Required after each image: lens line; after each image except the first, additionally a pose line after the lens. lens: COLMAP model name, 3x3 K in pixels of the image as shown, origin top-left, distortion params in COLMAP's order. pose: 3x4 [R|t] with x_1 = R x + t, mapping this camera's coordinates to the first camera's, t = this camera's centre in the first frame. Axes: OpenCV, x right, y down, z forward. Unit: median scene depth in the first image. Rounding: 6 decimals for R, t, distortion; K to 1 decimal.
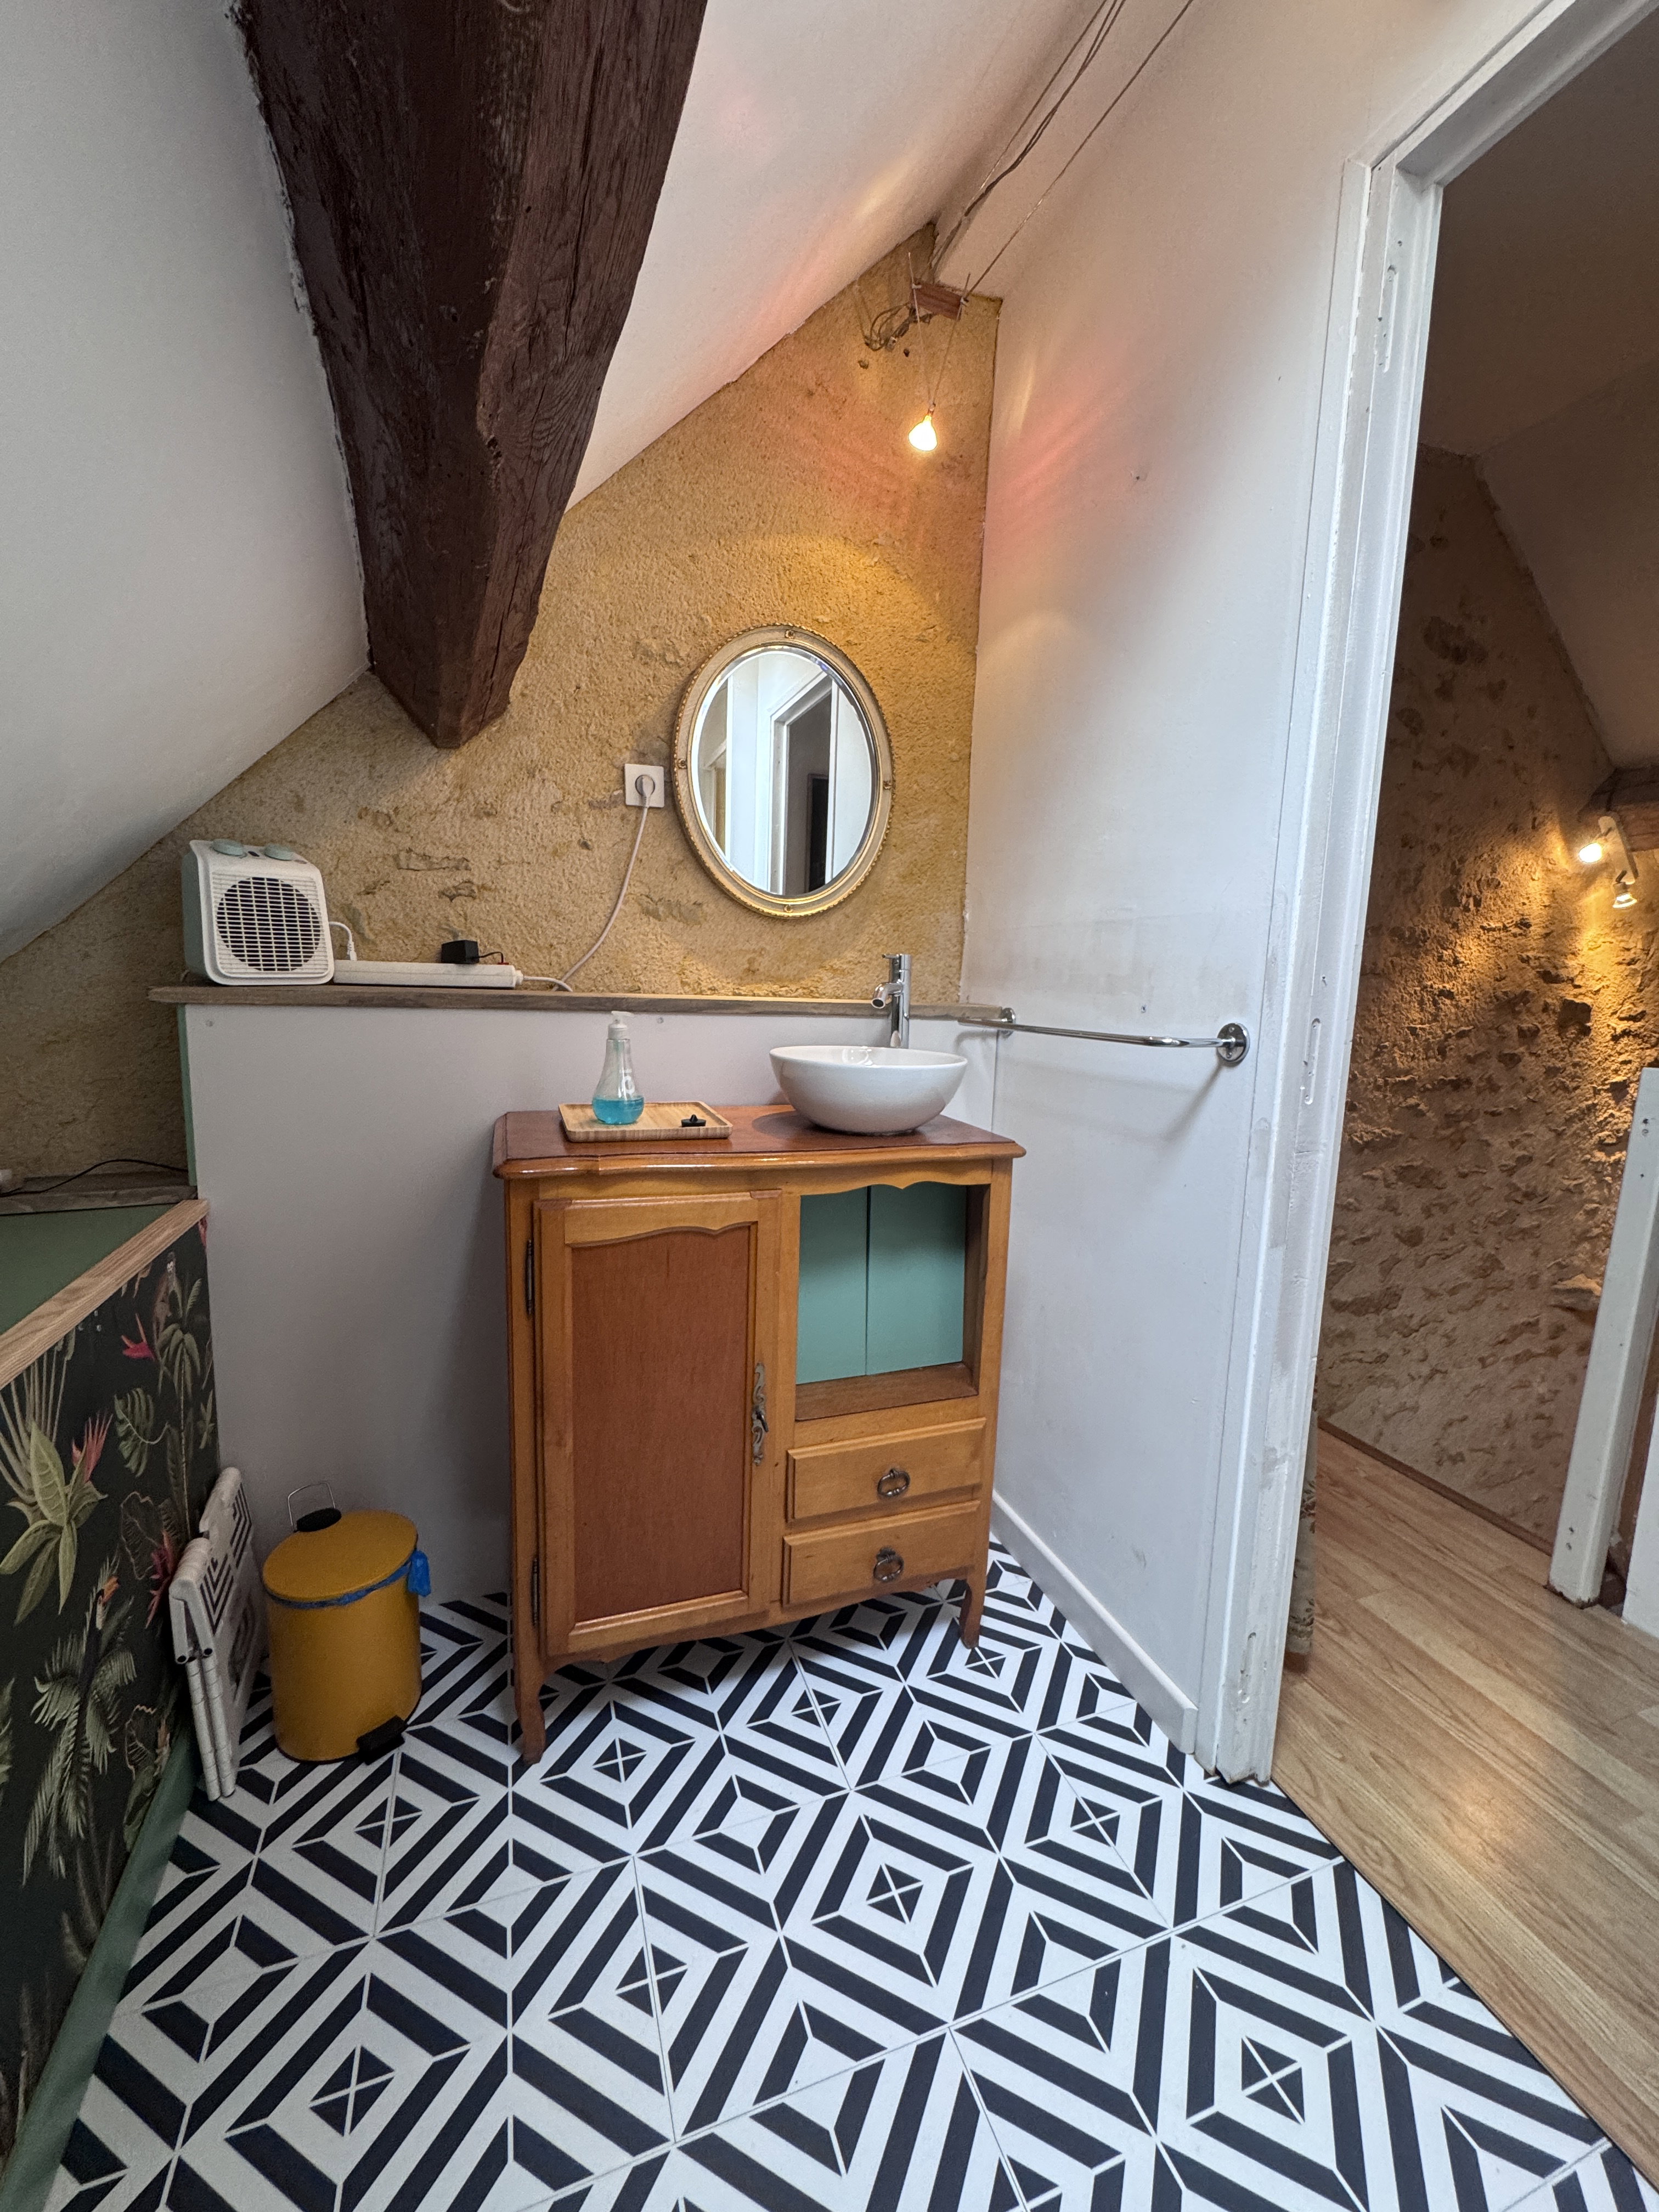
lens RADIAL K [[885.9, 0, 833.8], [0, 885.9, 1116.4], [0, 0, 1]] dist [0.000595, -0.000102]
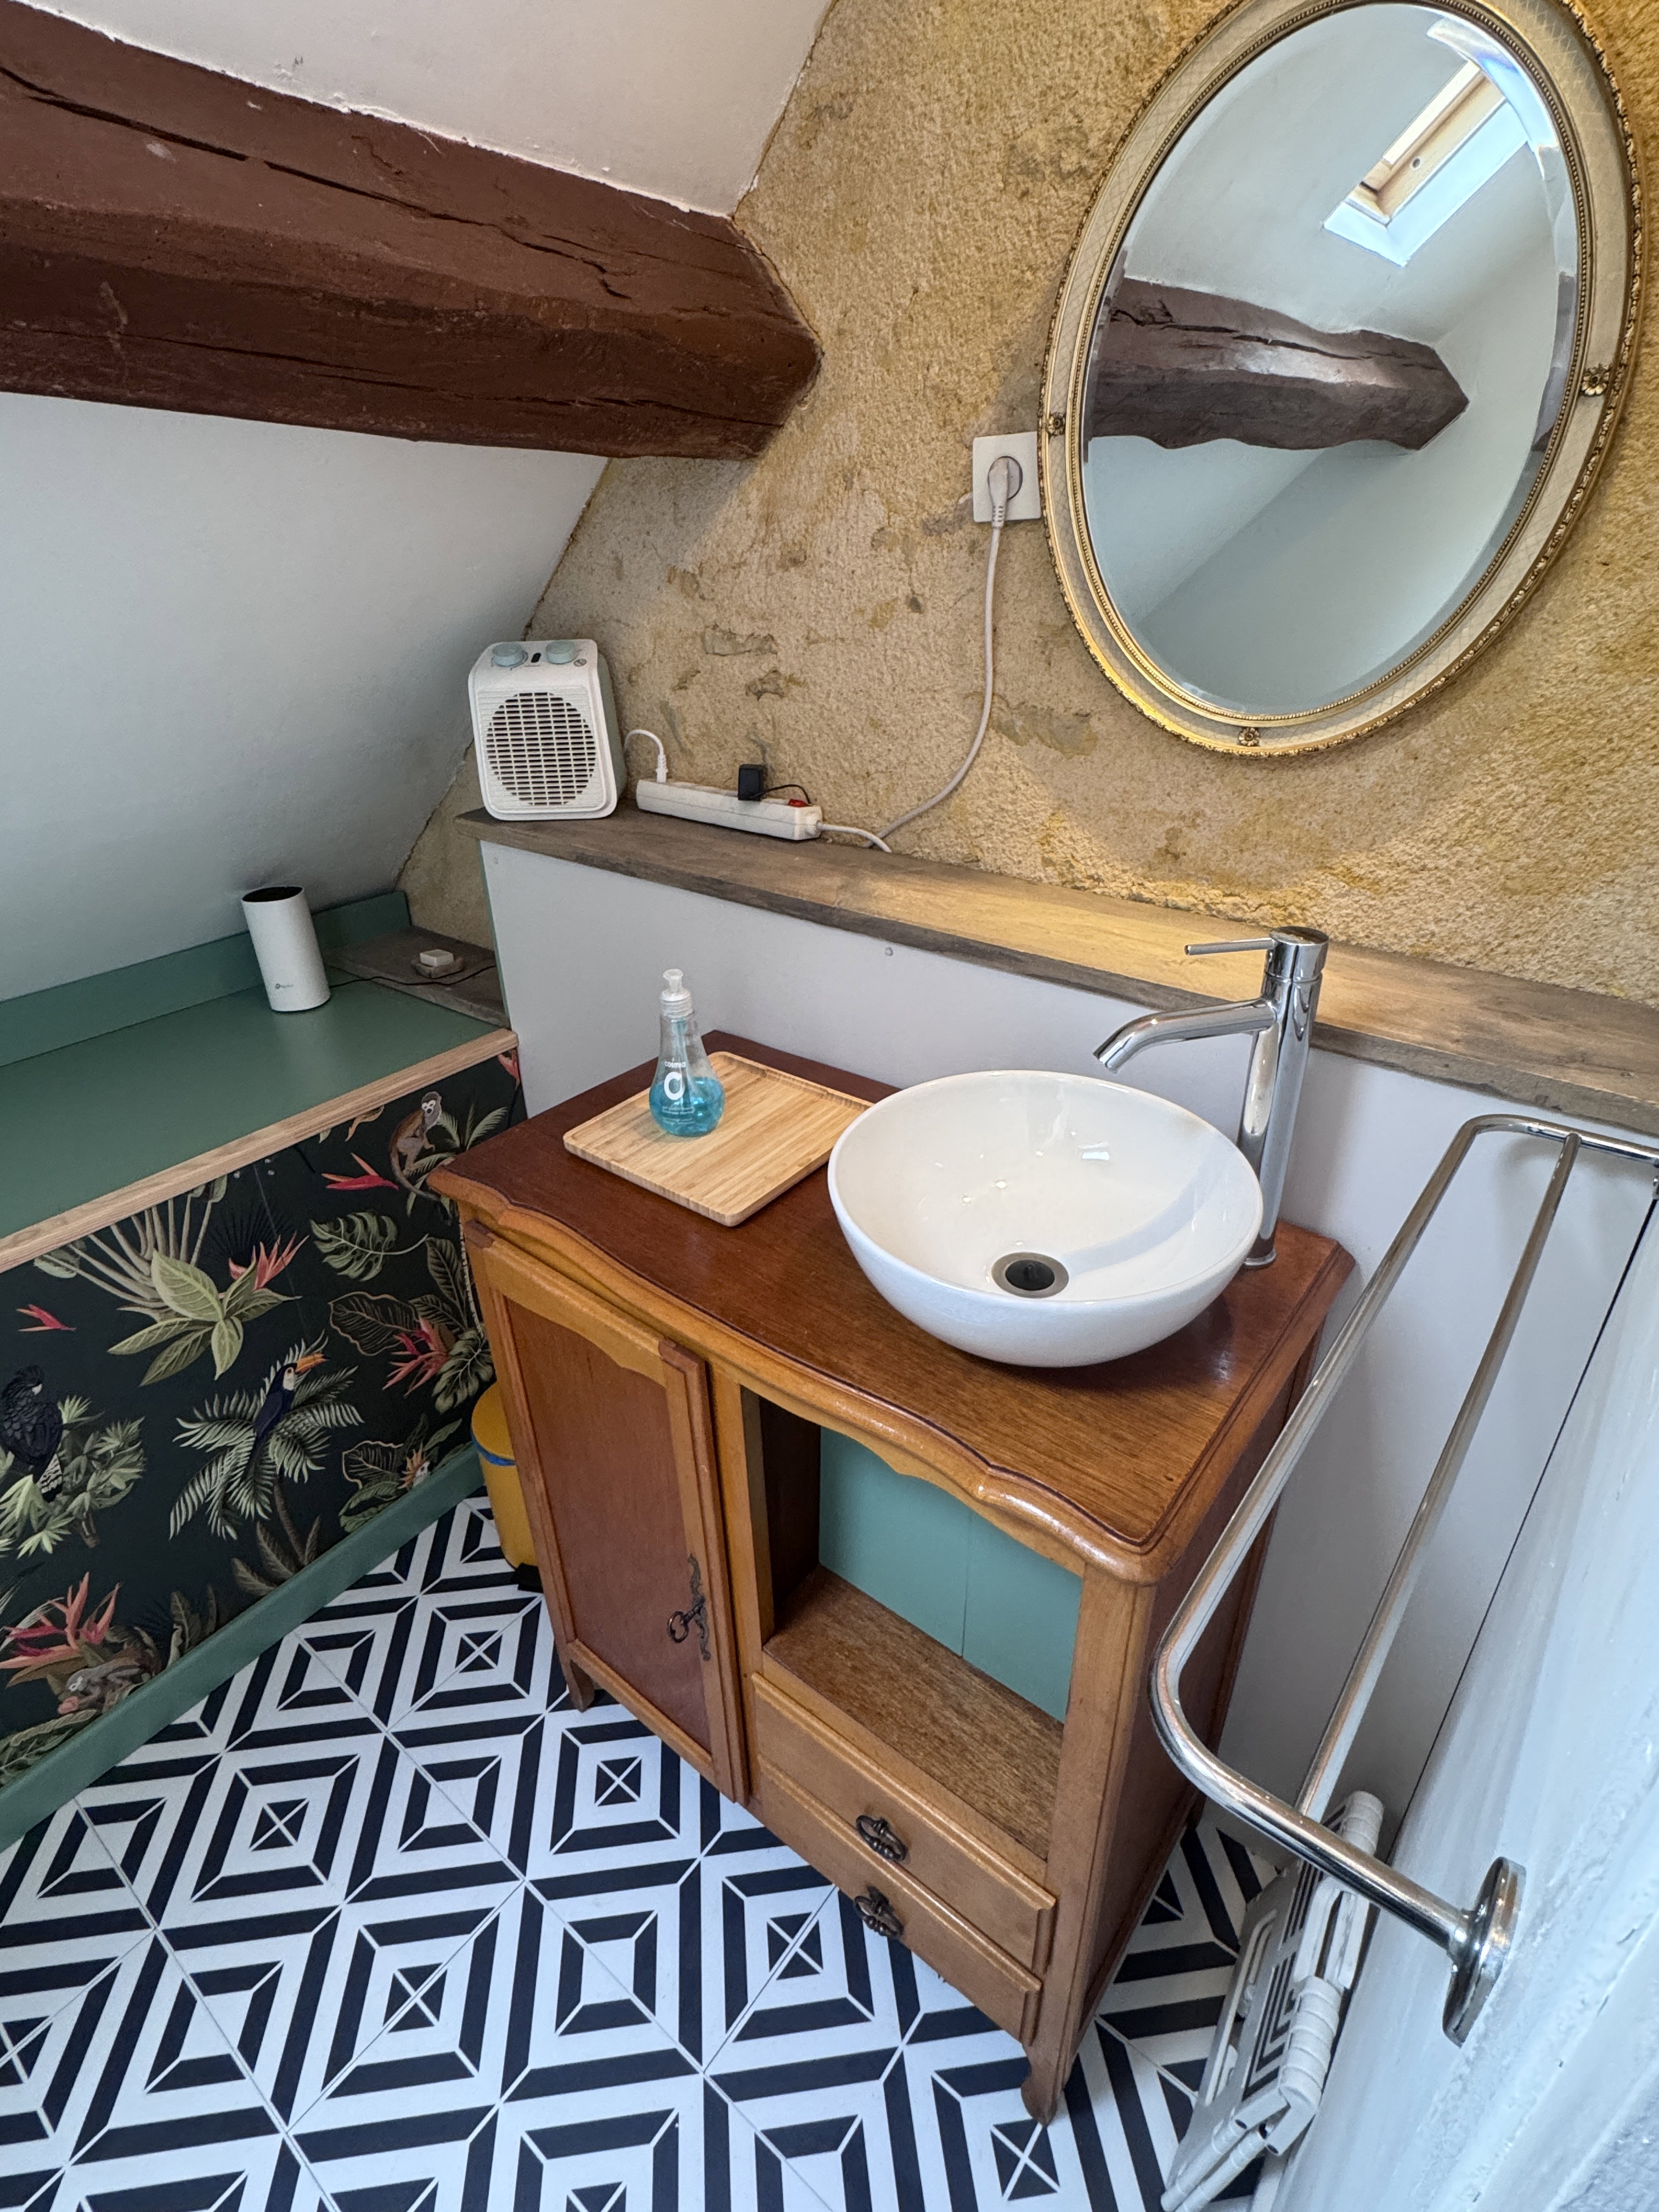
lens RADIAL K [[1102.1, 0, 829.5], [0, 1102.1, 1106.0], [0, 0, 1]] dist [0.001726, -0.001315]
pose [[0.515043, 0.374841, -0.770860, 0.401543], [-0.093698, 0.918545, 0.384052, -0.299804], [0.852028, -0.125575, 0.508212, 0.589485]]
